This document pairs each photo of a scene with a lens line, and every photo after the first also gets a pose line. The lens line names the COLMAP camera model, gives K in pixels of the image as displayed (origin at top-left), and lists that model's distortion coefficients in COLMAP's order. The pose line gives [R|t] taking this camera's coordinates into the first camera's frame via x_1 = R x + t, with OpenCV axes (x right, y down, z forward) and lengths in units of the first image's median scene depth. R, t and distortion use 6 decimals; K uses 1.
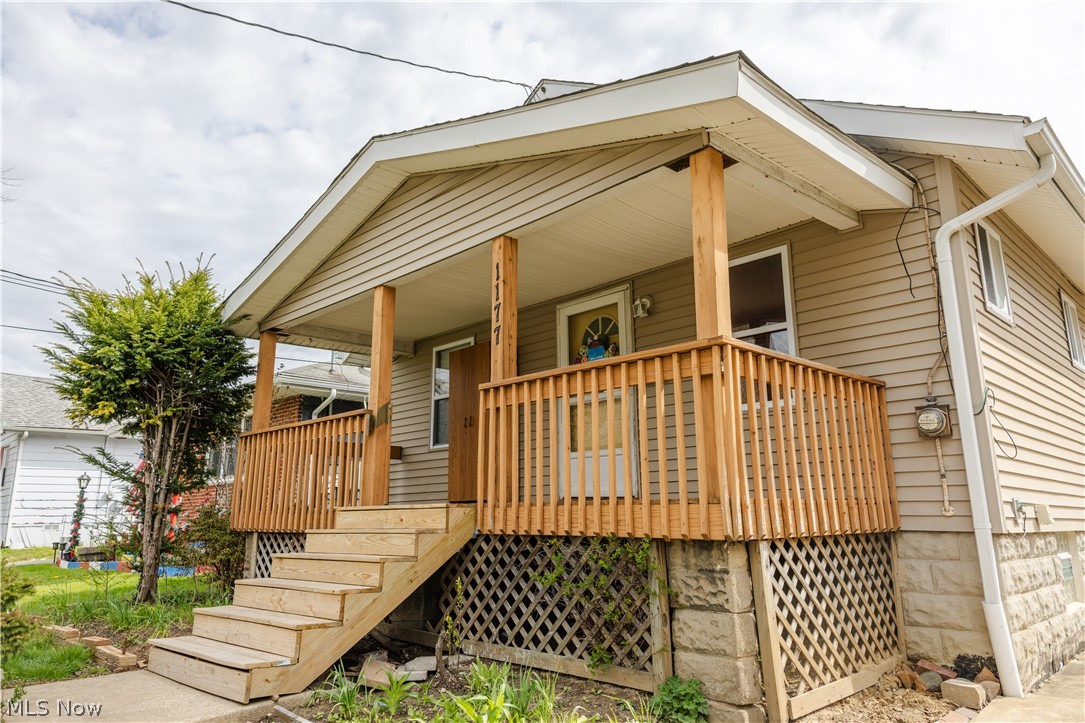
lens RADIAL K [[706.2, 0, 541.5], [0, 706.2, 358.5], [0, 0, 1]] dist [0.133473, -0.105292]
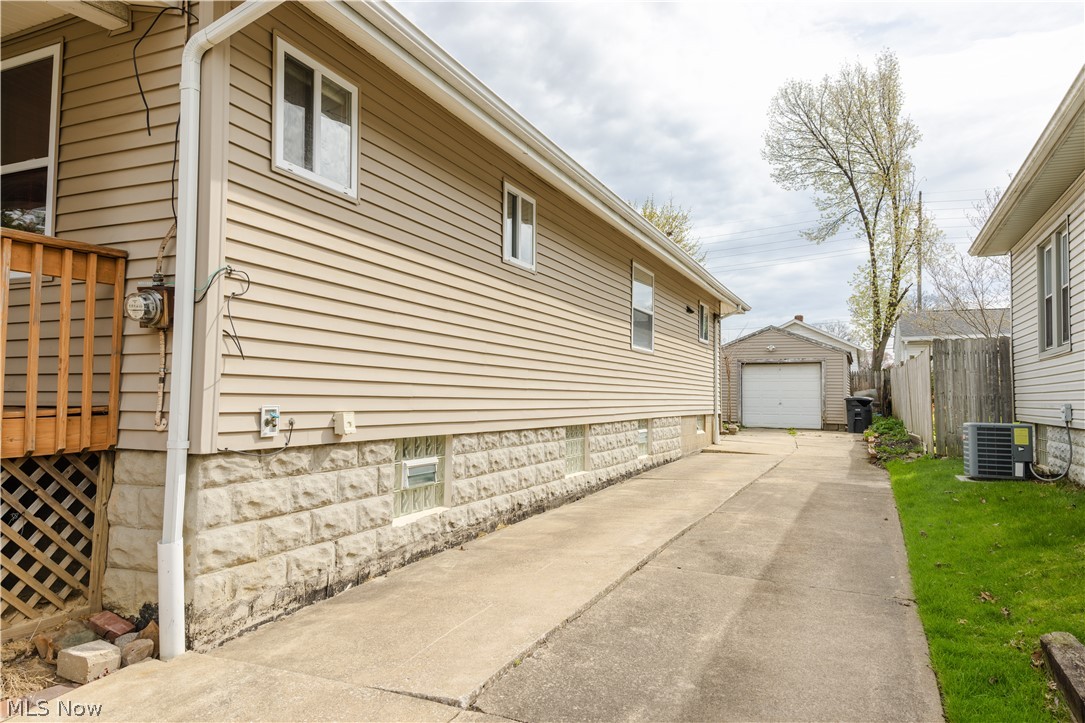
lens RADIAL K [[706.2, 0, 541.5], [0, 706.2, 358.5], [0, 0, 1]] dist [0.133473, -0.105292]
pose [[0.937179, 0.035515, 0.347036, 0.653192], [-0.091794, 0.984853, 0.147103, -0.008926], [-0.336555, -0.169717, 0.926243, 0.165891]]
